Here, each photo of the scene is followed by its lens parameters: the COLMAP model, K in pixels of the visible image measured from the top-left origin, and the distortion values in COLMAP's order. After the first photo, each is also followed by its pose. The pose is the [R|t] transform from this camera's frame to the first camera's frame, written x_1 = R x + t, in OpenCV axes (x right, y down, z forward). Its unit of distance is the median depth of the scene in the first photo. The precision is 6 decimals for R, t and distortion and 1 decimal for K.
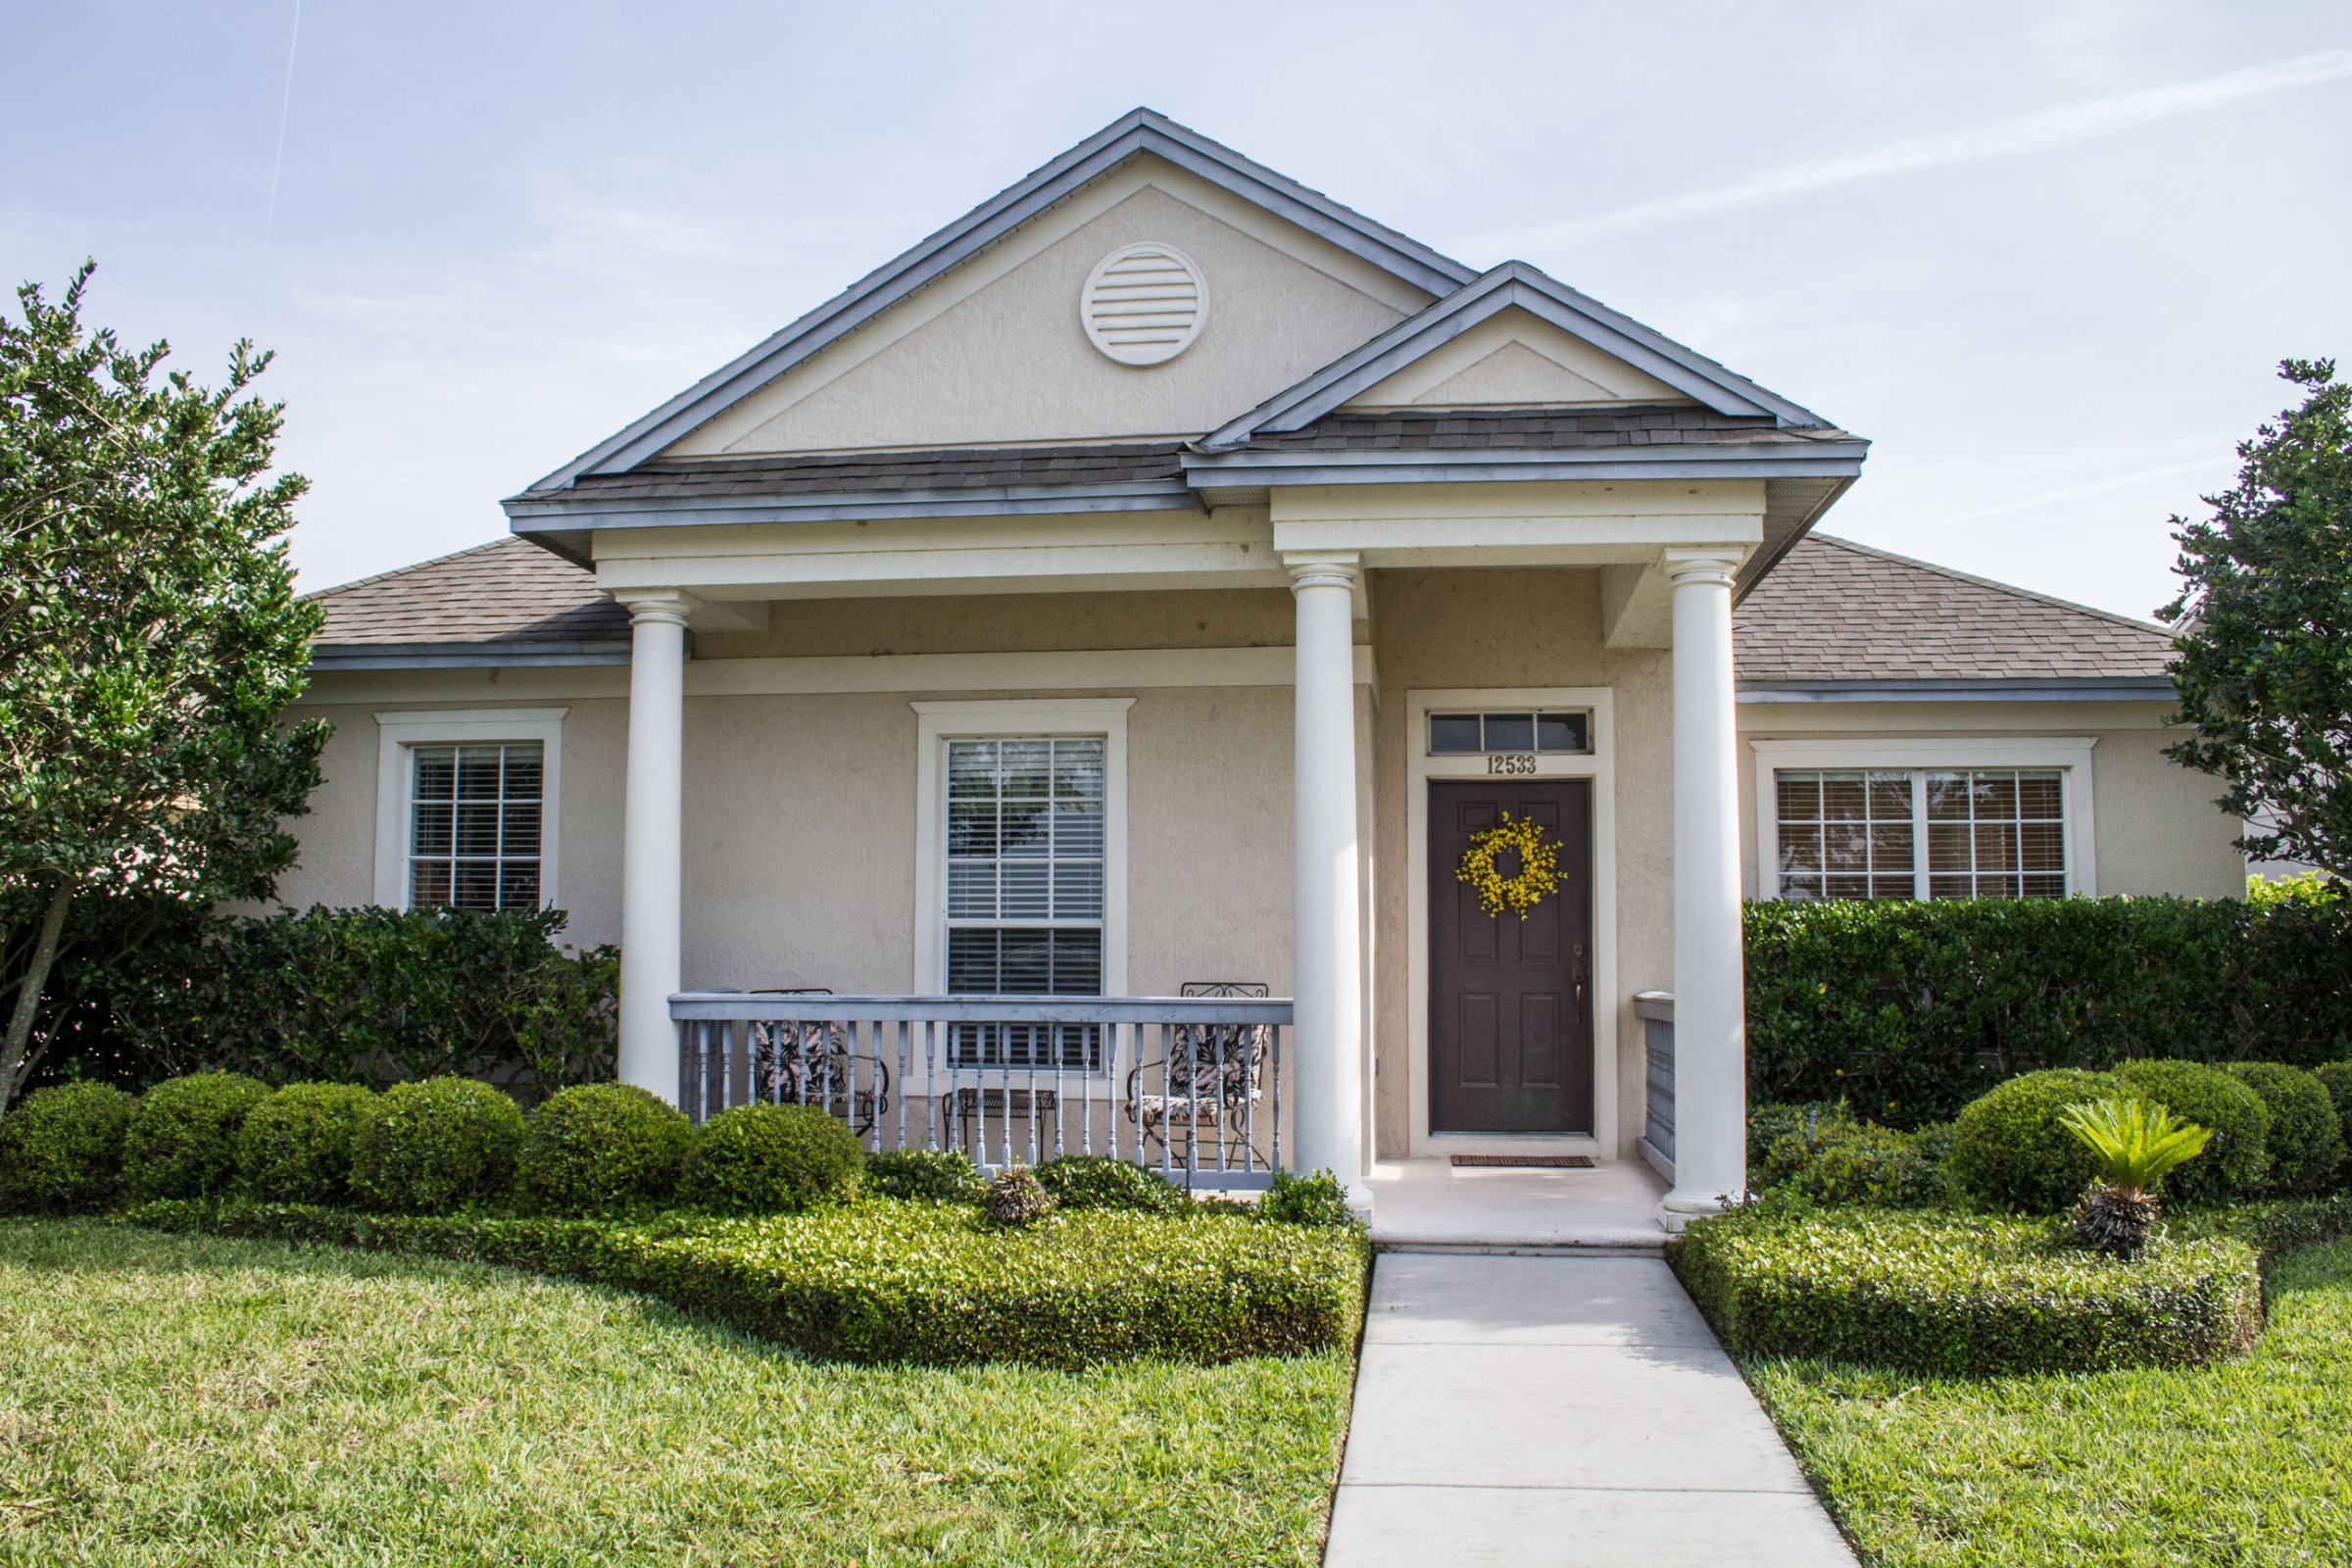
lens RADIAL K [[1967.7, 0, 1176.0], [0, 1967.7, 784.0], [0, 0, 1]] dist [-0.157945, 0.151865]
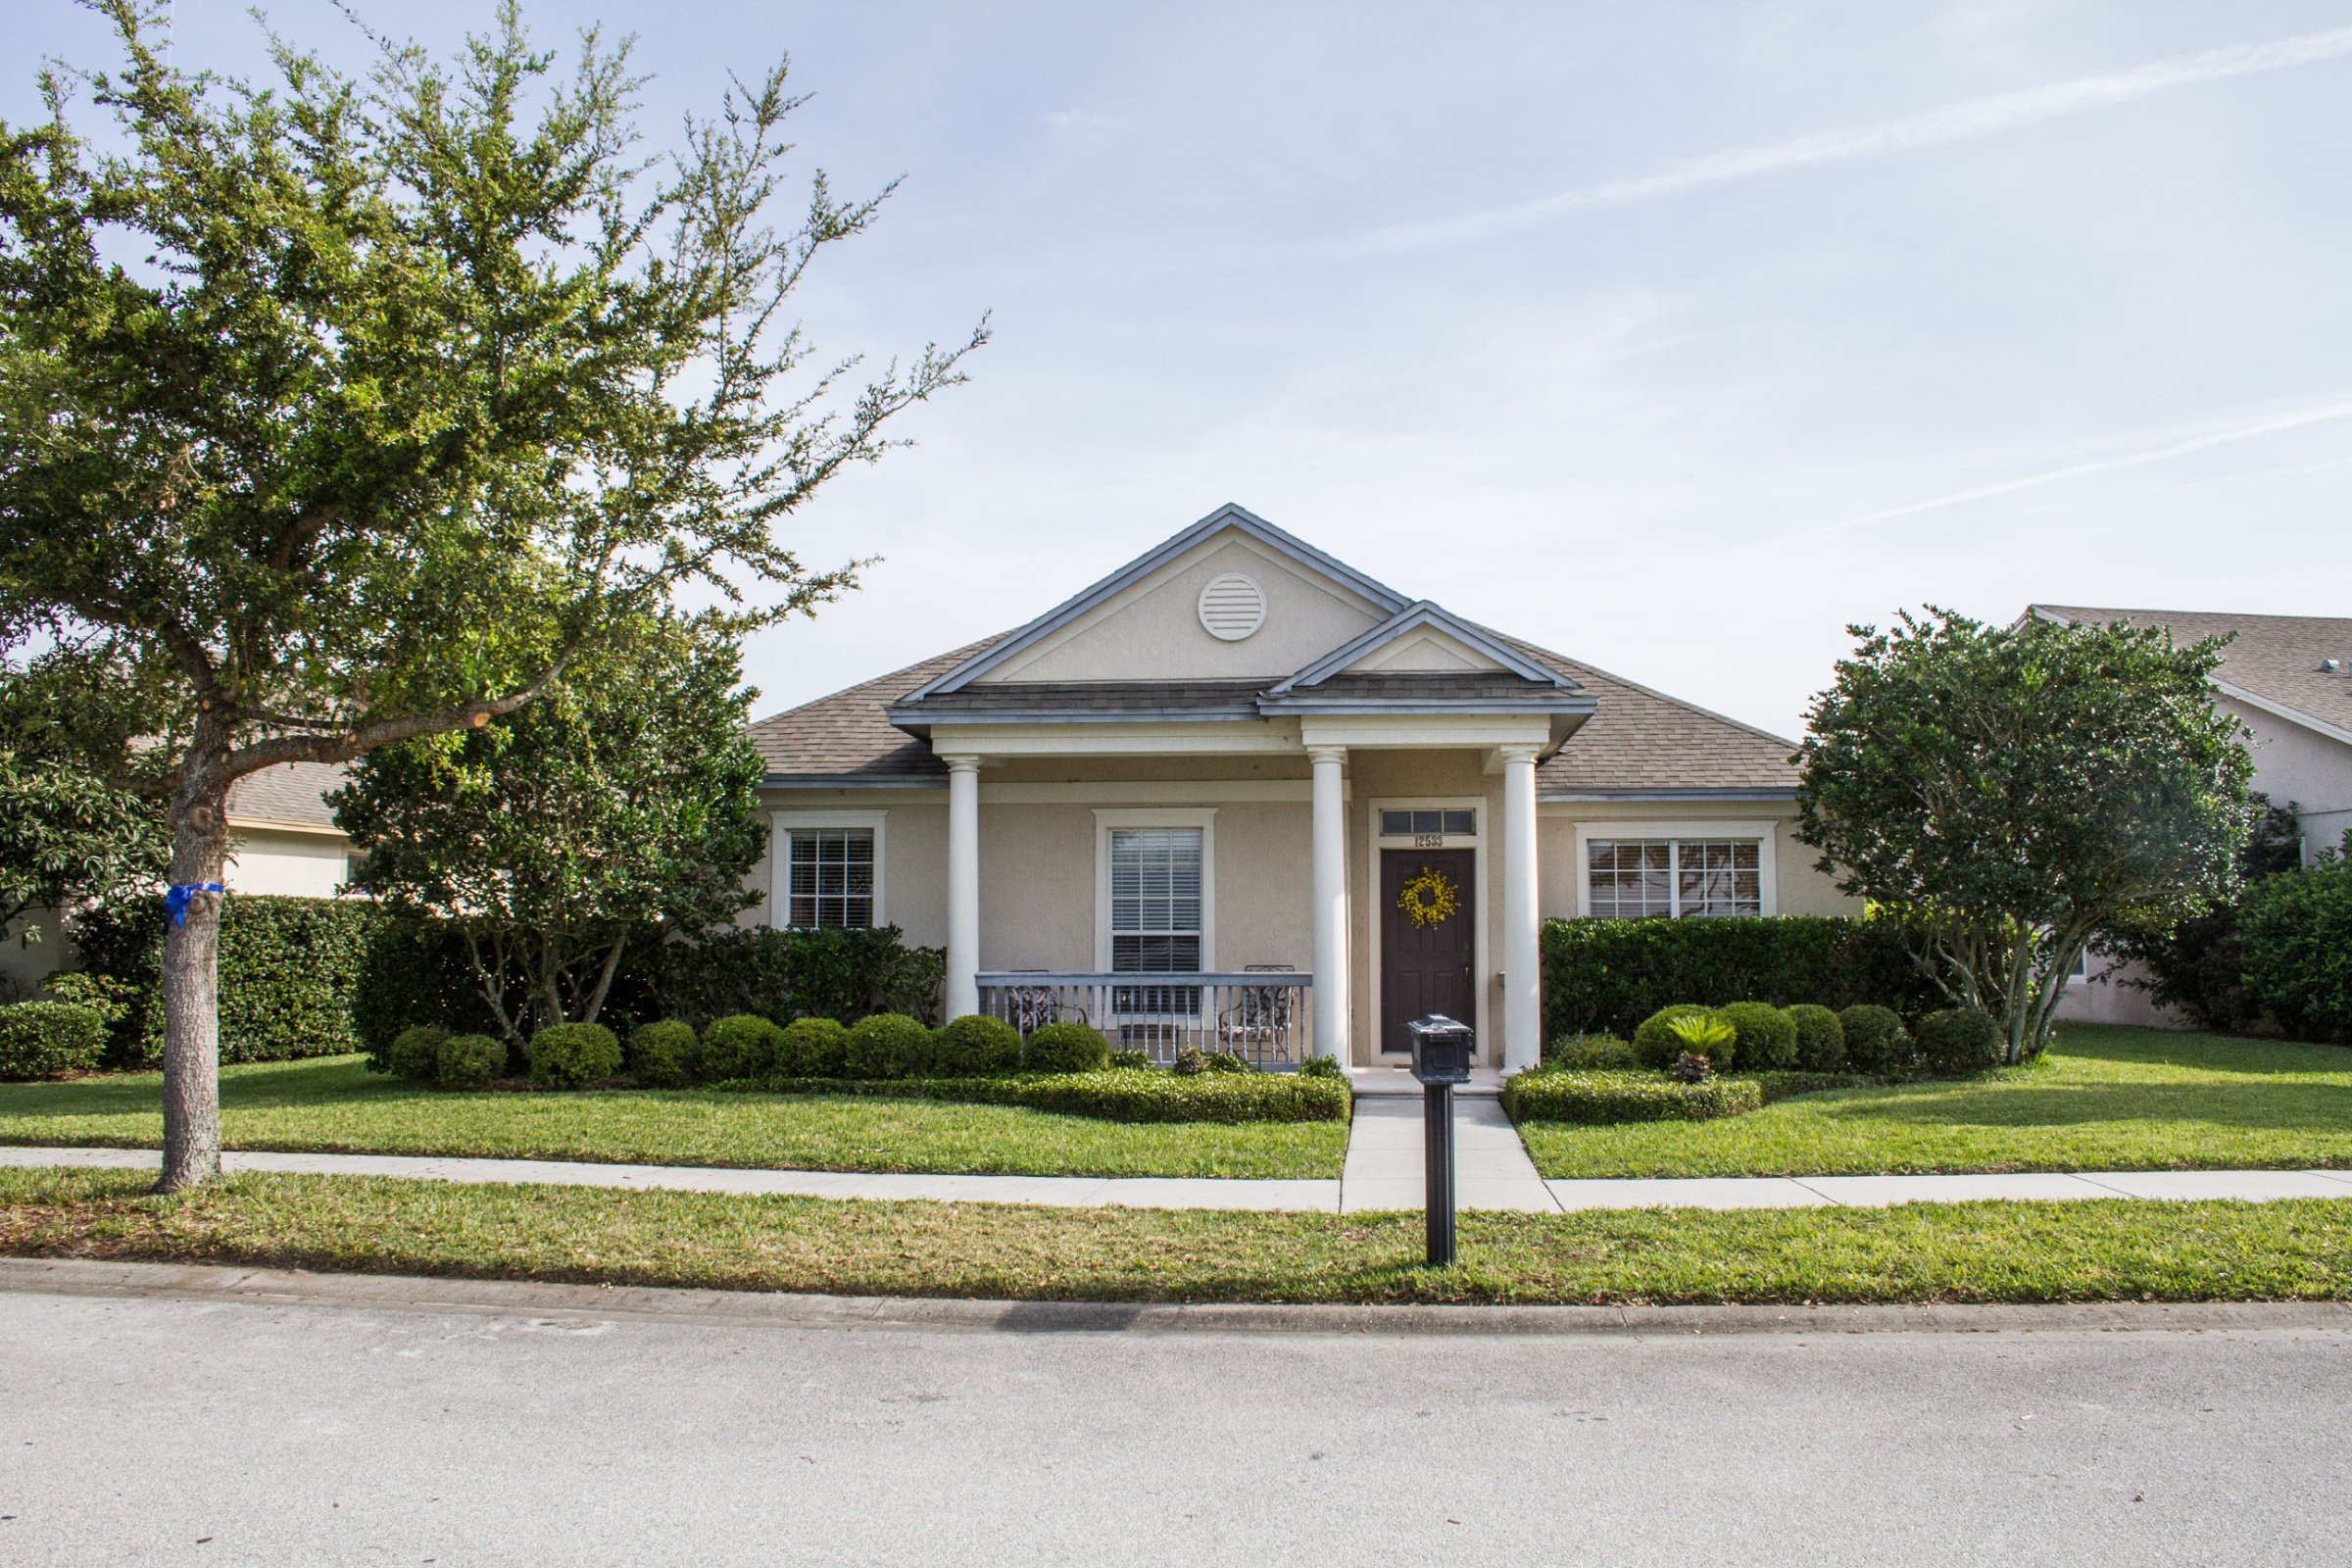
lens RADIAL K [[1967.7, 0, 1176.0], [0, 1967.7, 784.0], [0, 0, 1]] dist [-0.157945, 0.151865]
pose [[0.999733, -0.000270, 0.023106, -0.102145], [0.000232, 0.999999, 0.001615, -0.068804], [-0.023107, -0.001609, 0.999732, -0.805649]]
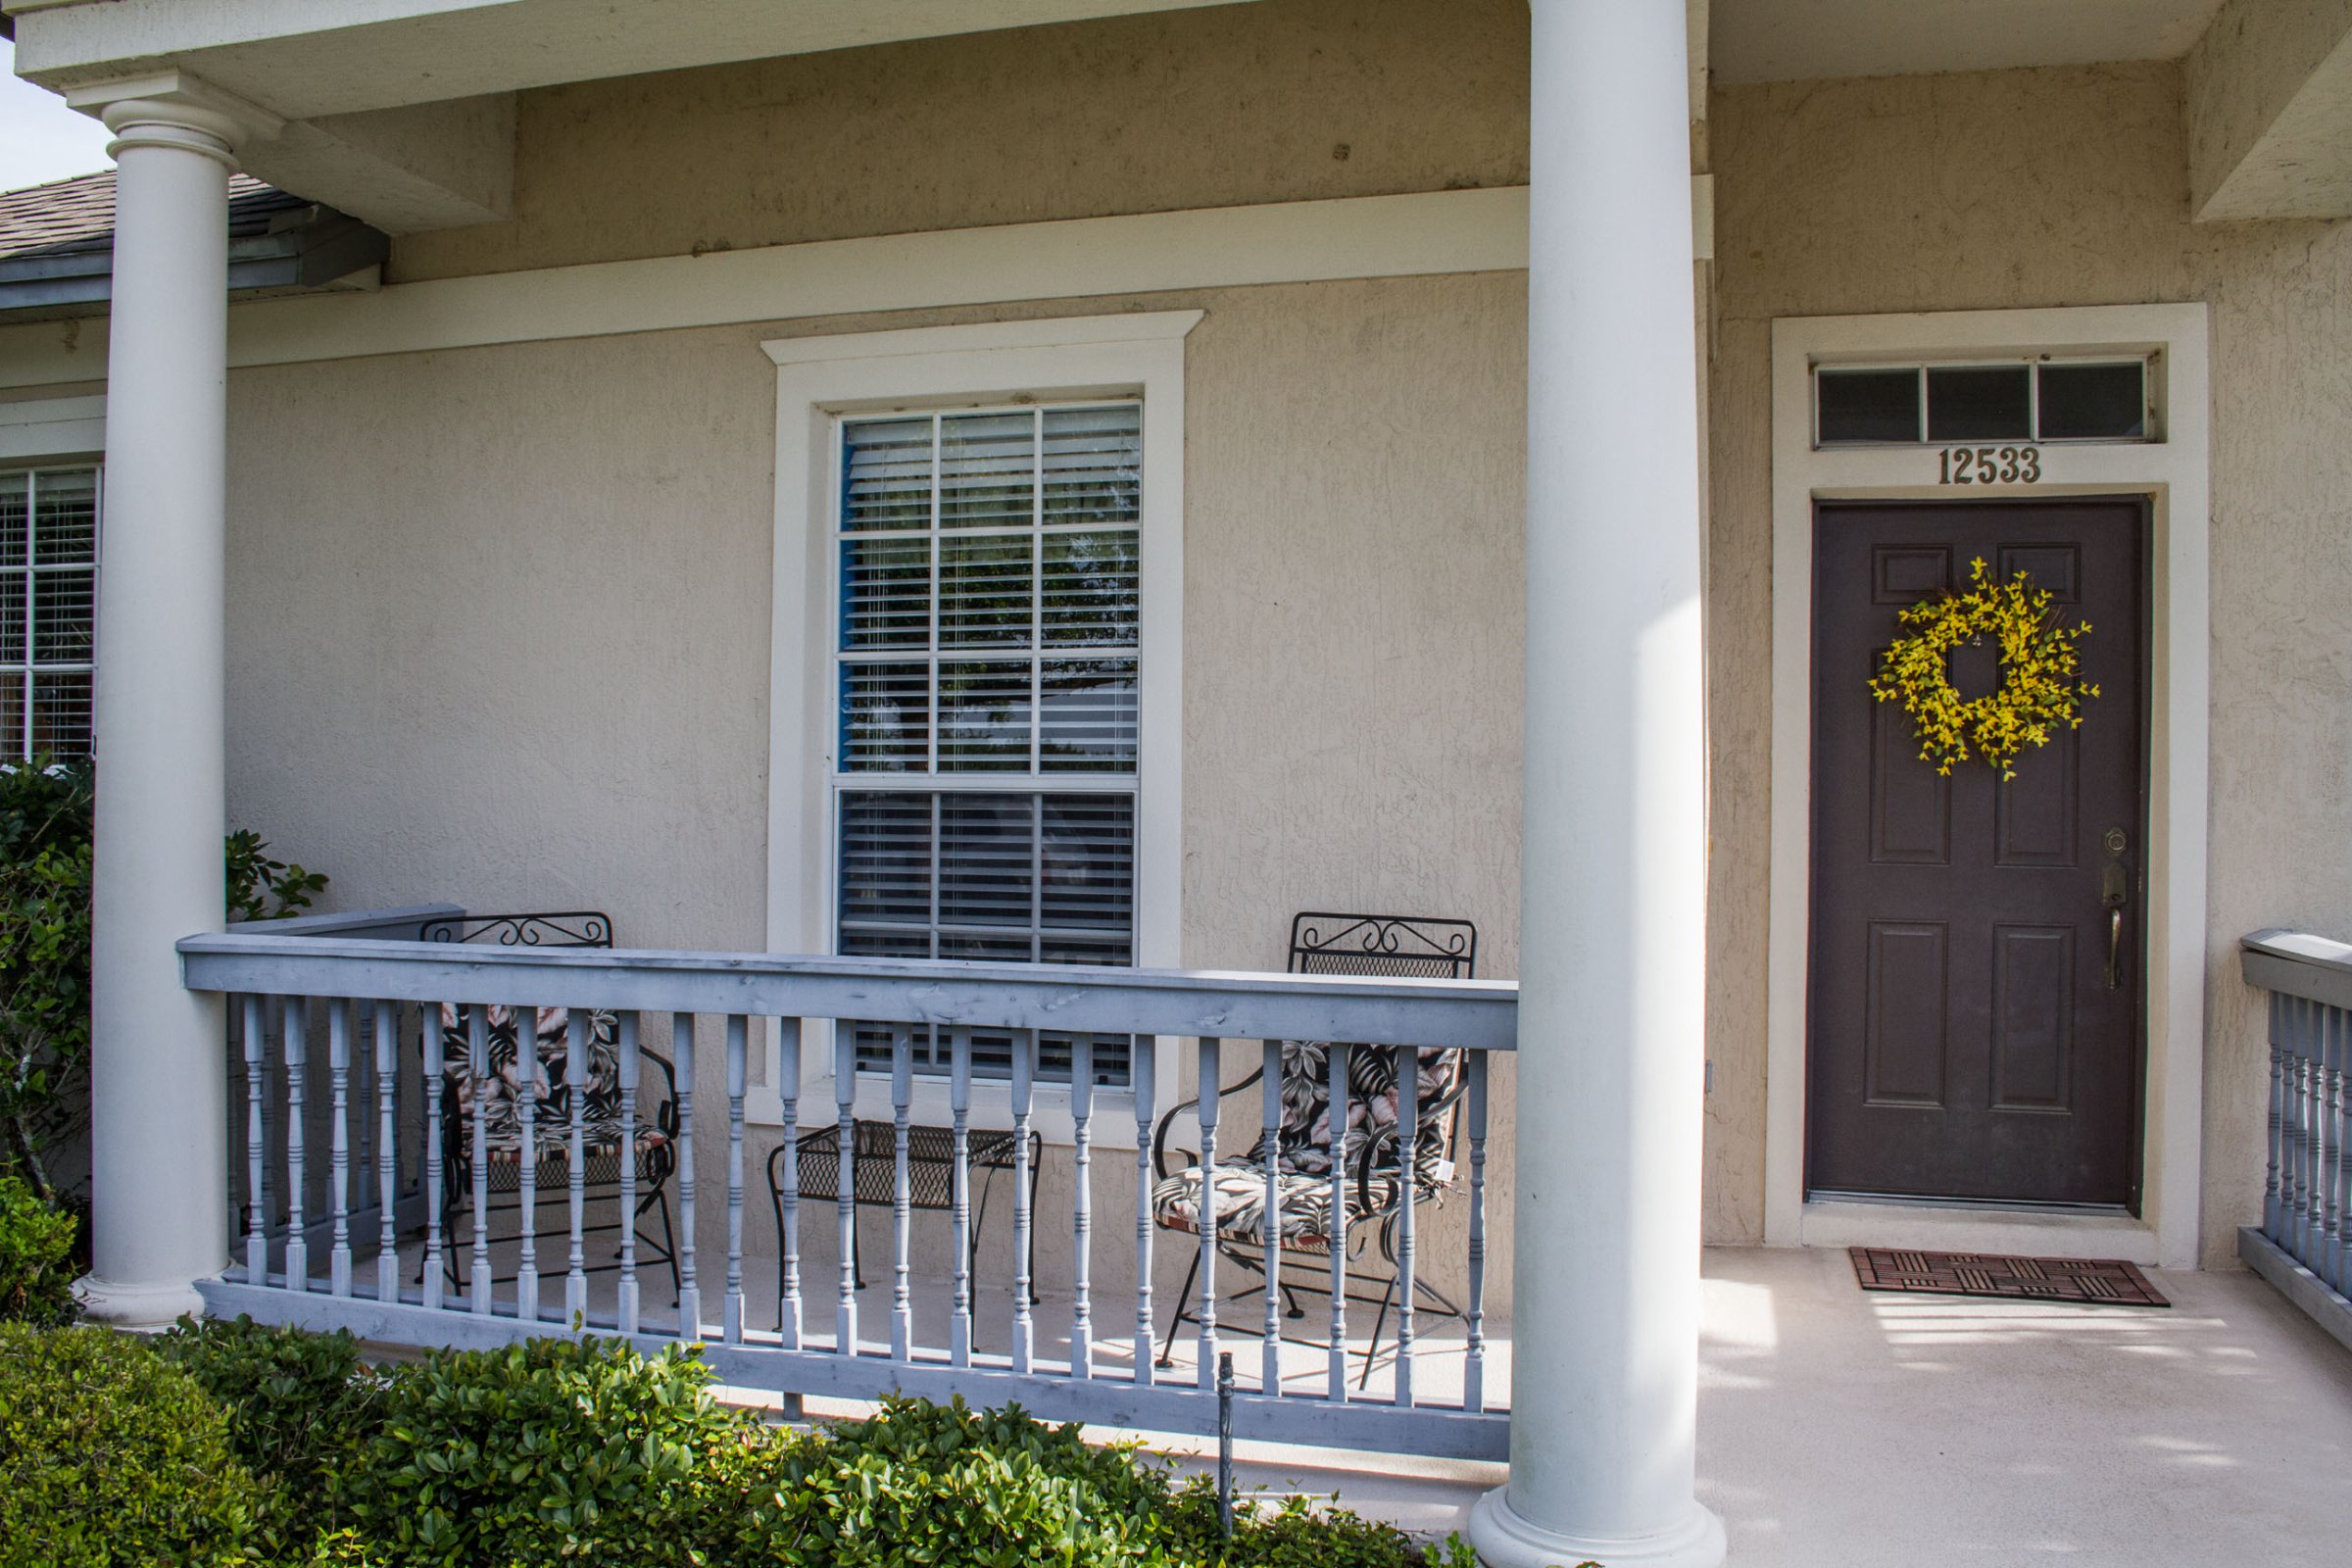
lens RADIAL K [[1928.9, 0, 1176.4], [0, 1928.9, 822.1], [0, 0, 1]] dist [-0.147594, 0.132524]
pose [[0.989895, 0.007926, -0.141580, 0.039786], [0.006373, 0.994942, 0.100253, 0.033184], [0.141659, -0.100142, 0.984837, 0.538158]]
